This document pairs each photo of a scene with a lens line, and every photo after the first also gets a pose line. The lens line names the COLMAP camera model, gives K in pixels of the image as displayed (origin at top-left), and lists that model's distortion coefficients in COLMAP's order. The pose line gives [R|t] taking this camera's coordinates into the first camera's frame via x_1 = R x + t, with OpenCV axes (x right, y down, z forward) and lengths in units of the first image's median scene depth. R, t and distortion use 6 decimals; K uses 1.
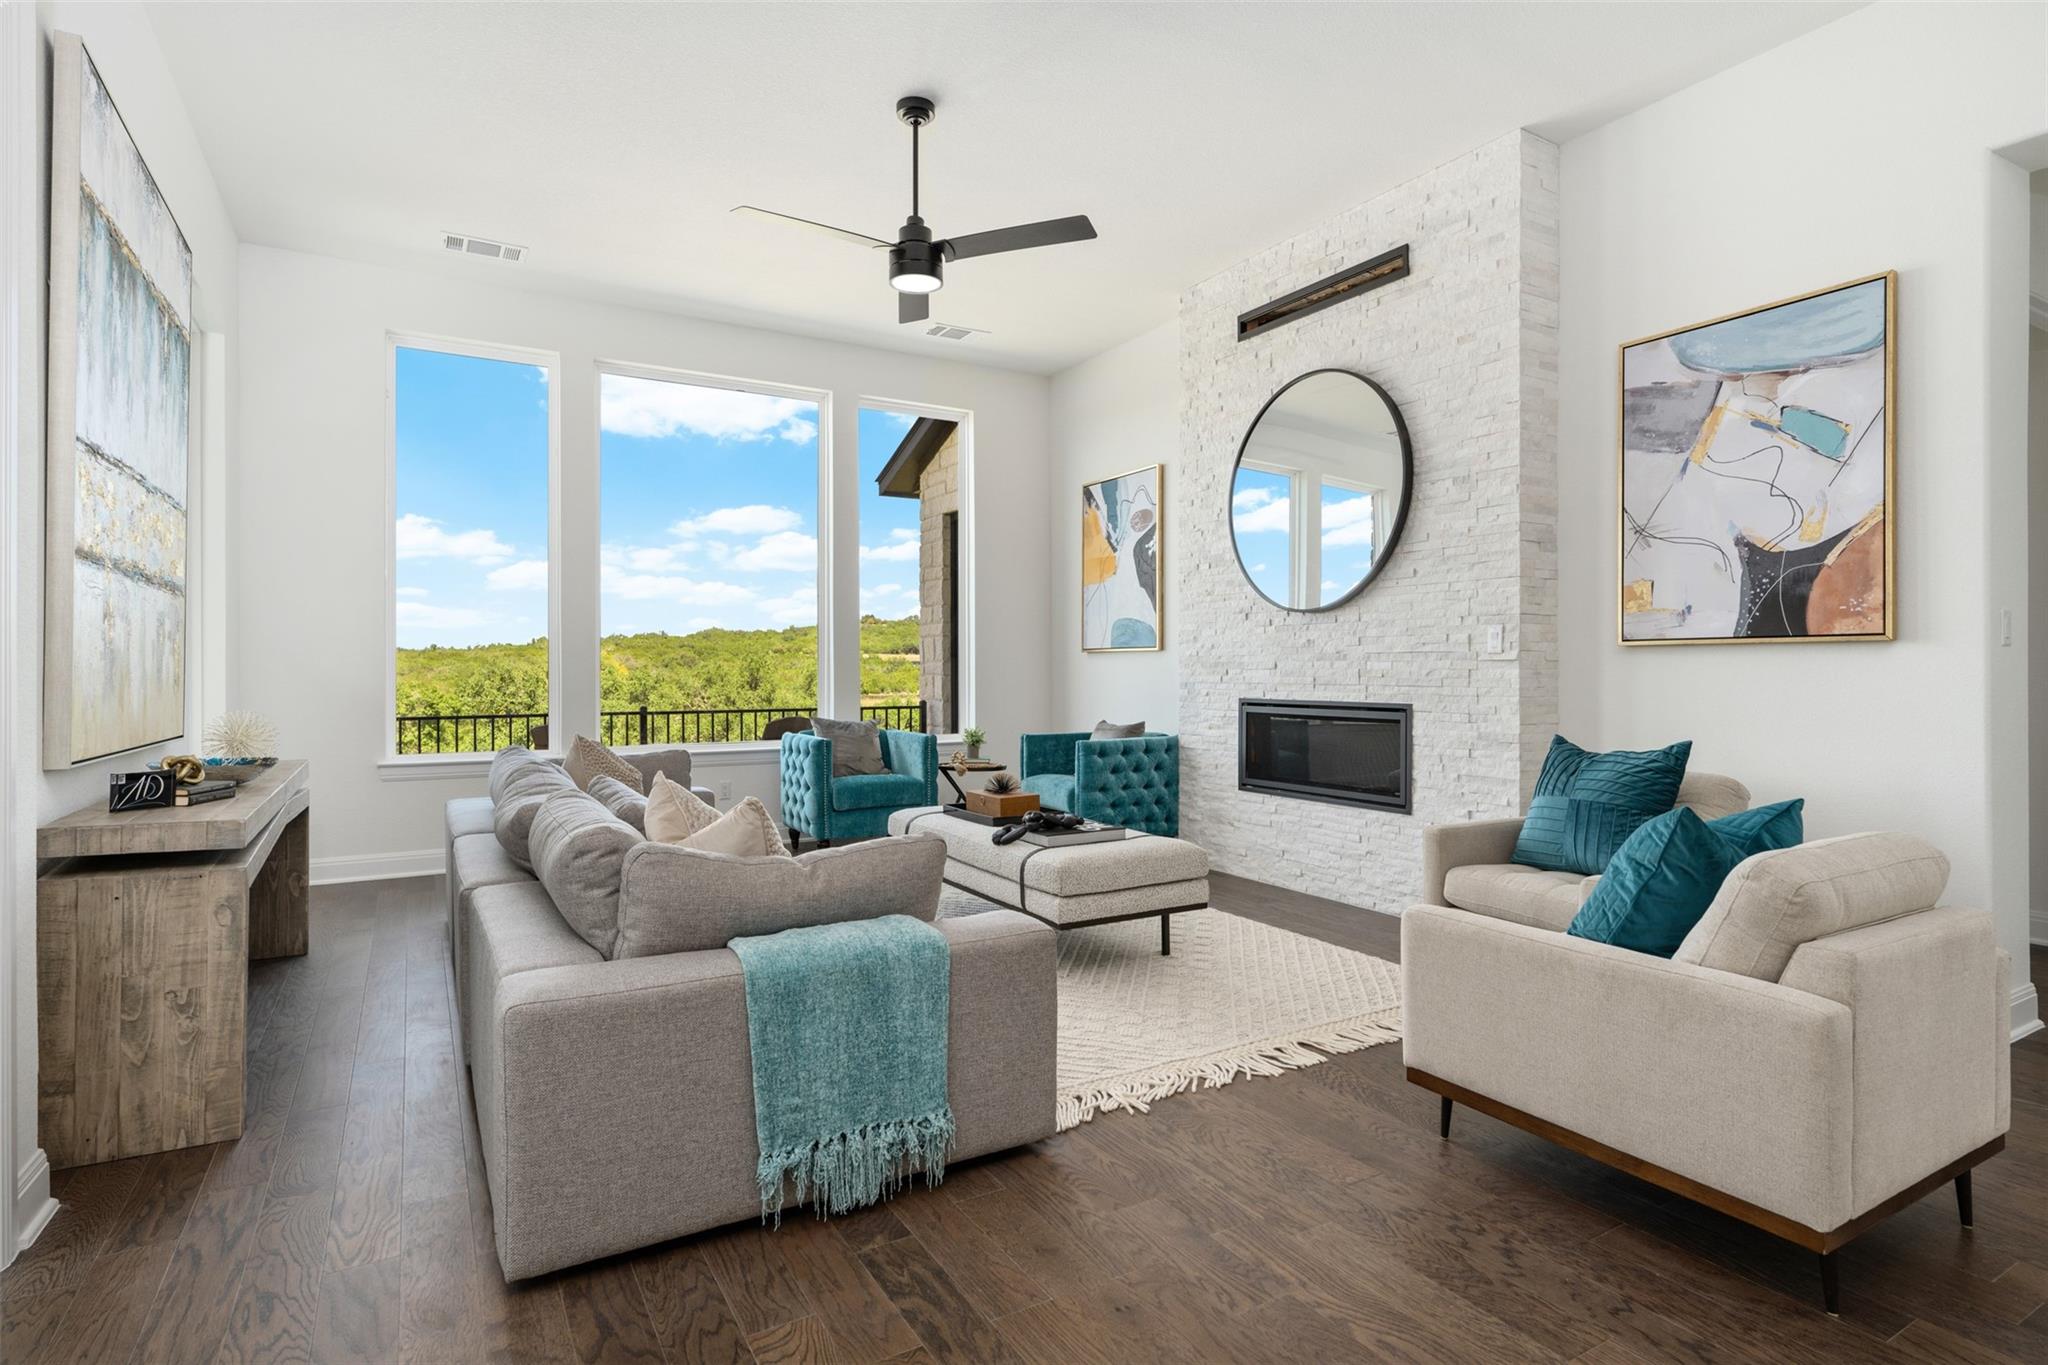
lens RADIAL K [[1055.1, 0, 1021.7], [0, 1055.1, 669.2], [0, 0, 1]] dist [0.005975, 0.000293]
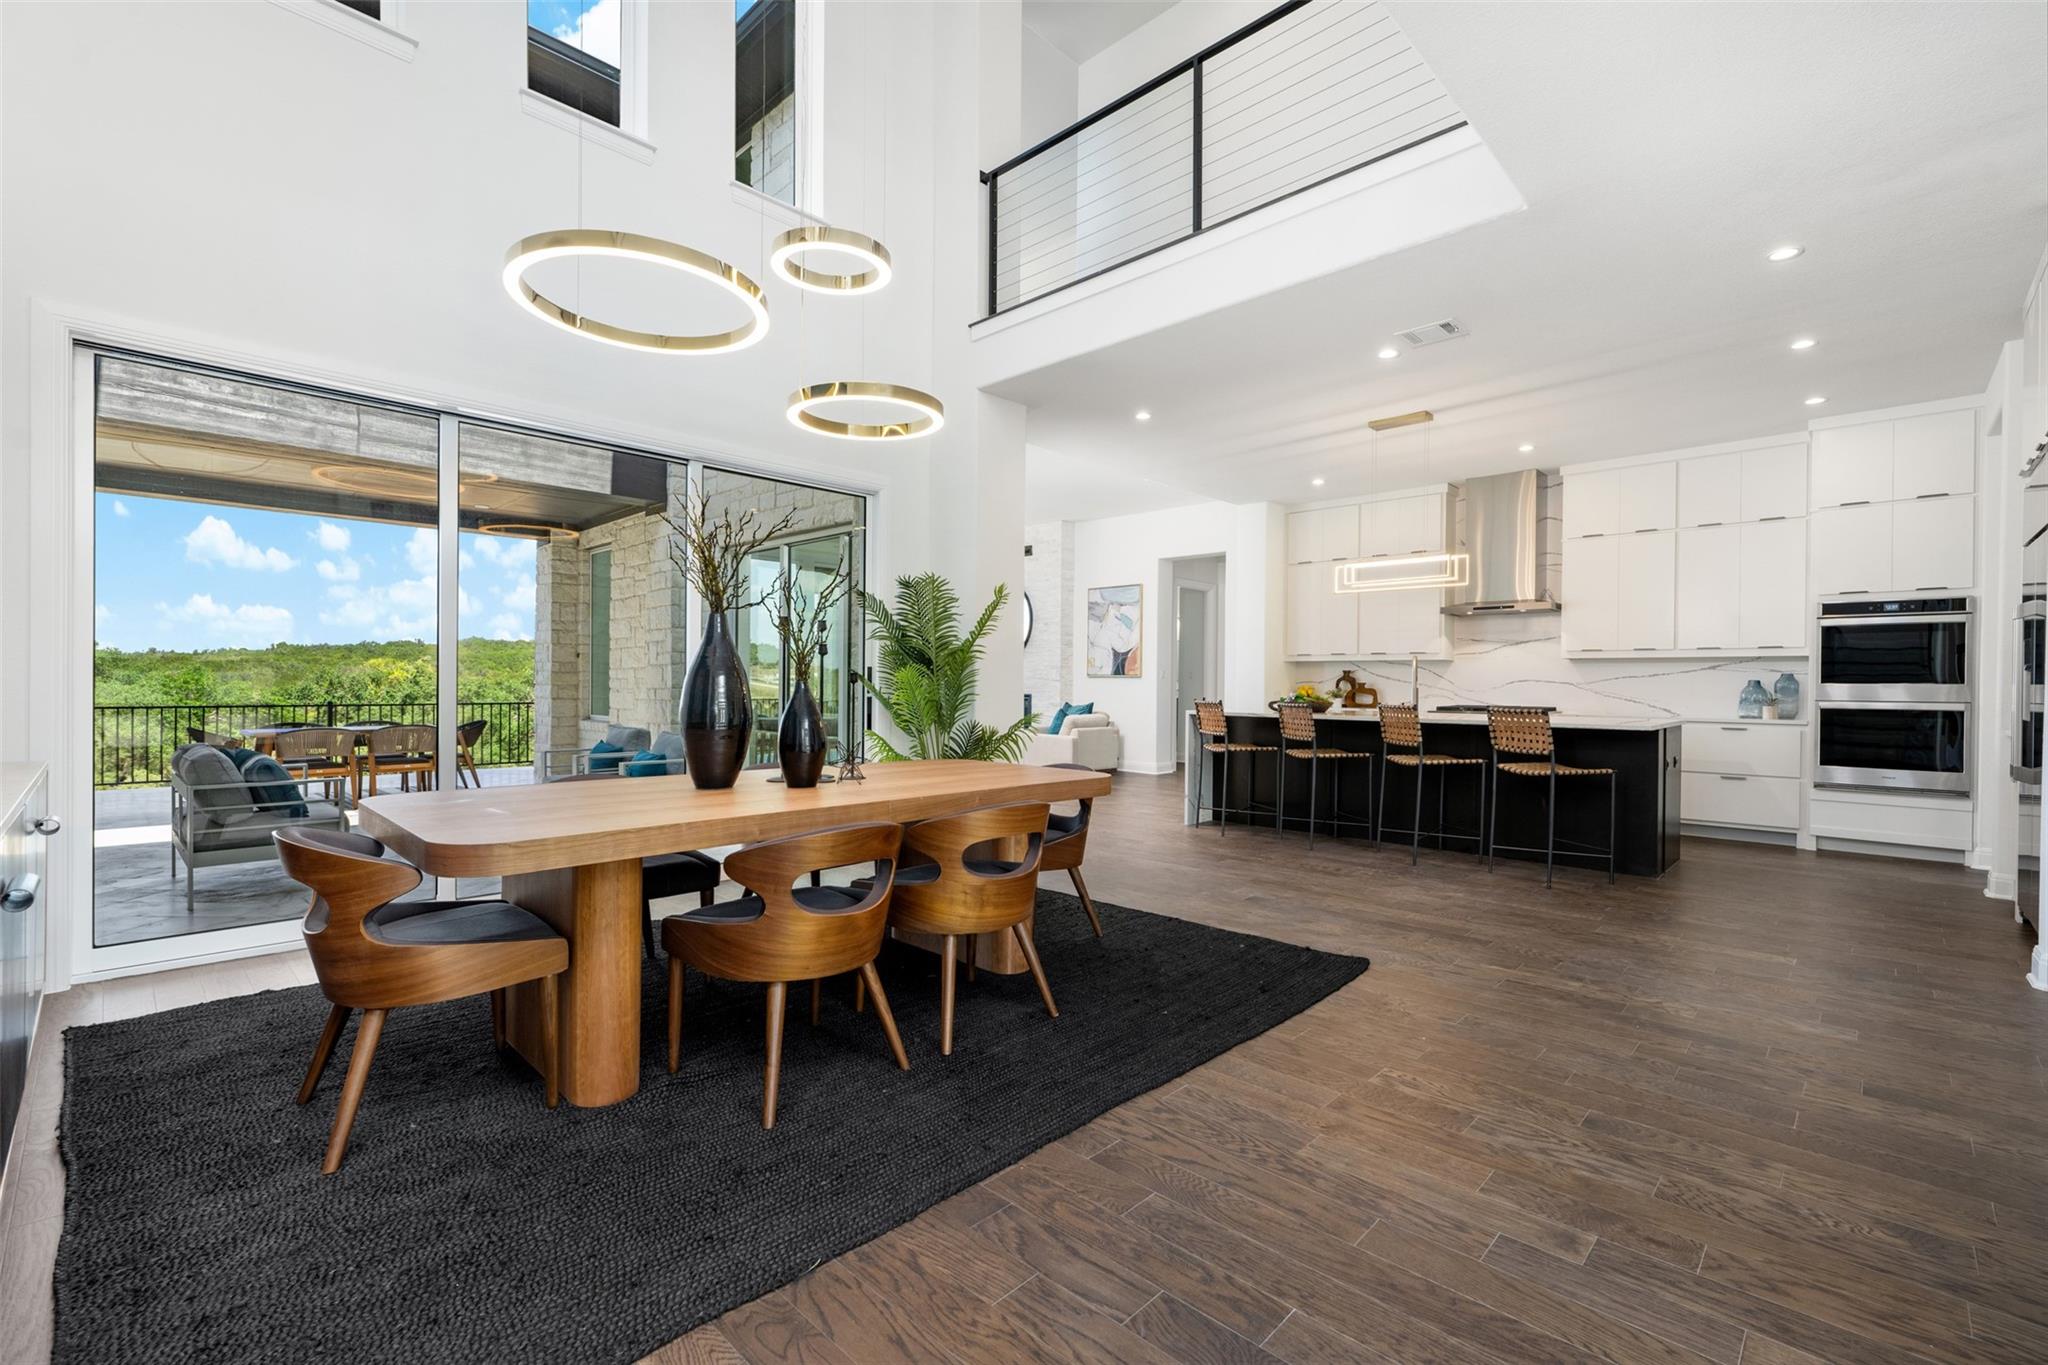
lens RADIAL K [[889.4, 0, 1027.7], [0, 889.4, 687.1], [0, 0, 1]] dist [0.001014, 0.000047]
pose [[0.960990, 0.008690, 0.276445, -0.352338], [-0.010607, 0.999929, 0.005439, -0.002069], [-0.276379, -0.008159, 0.961014, -1.468482]]
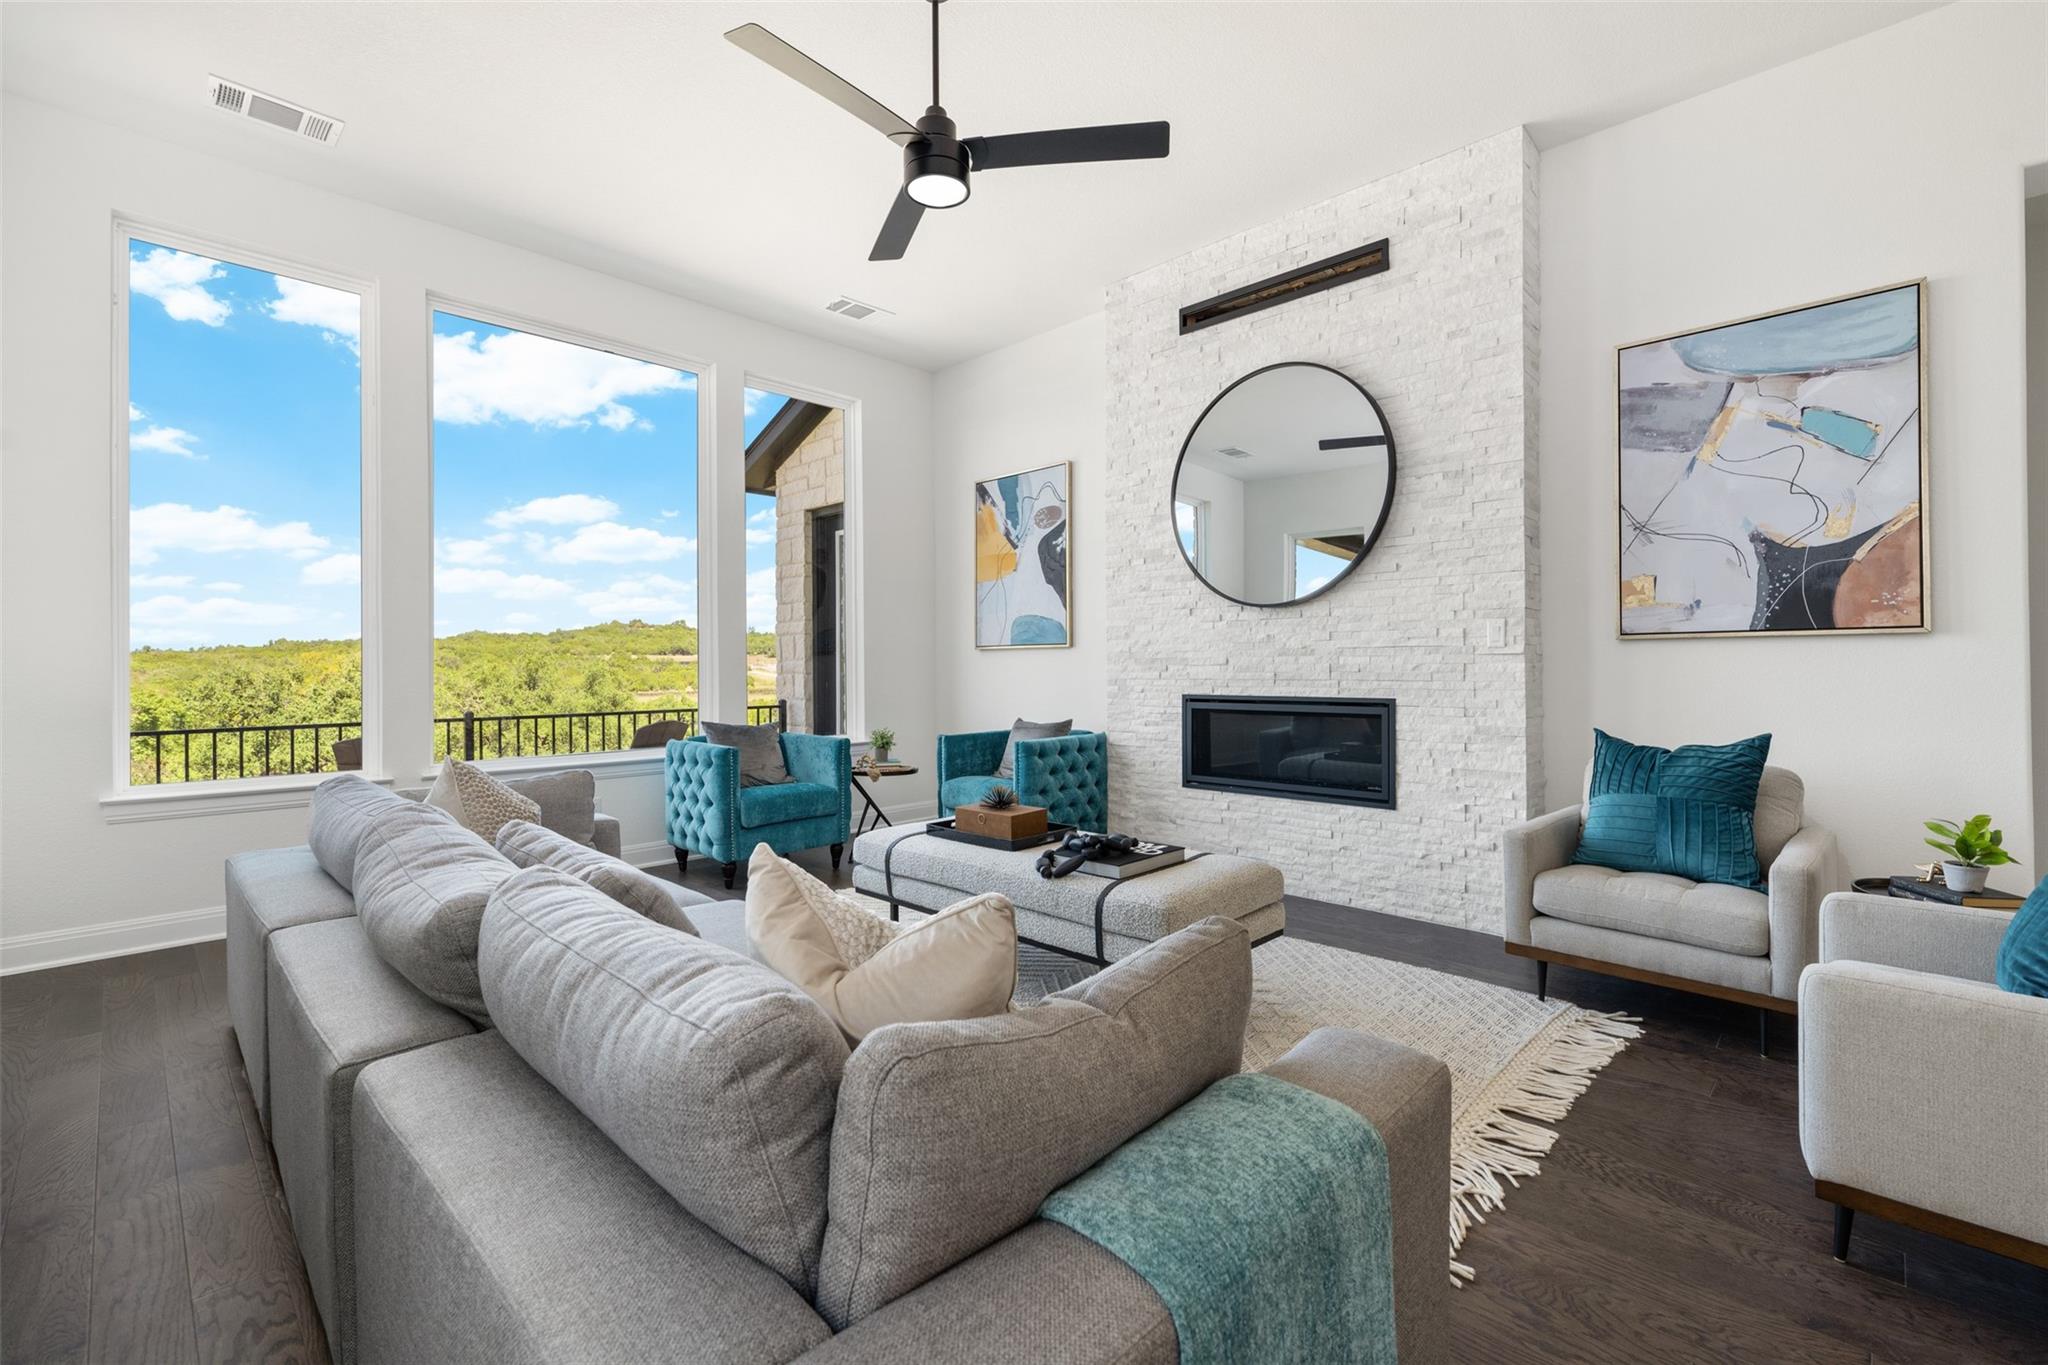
lens RADIAL K [[889.4, 0, 1030.3], [0, 889.4, 662.9], [0, 0, 1]] dist [0.001014, 0.000047]
pose [[0.962622, -0.003864, 0.270820, -0.187551], [0.005360, 0.999974, -0.004784, 0.001471], [-0.270795, 0.006056, 0.962618, 0.280392]]
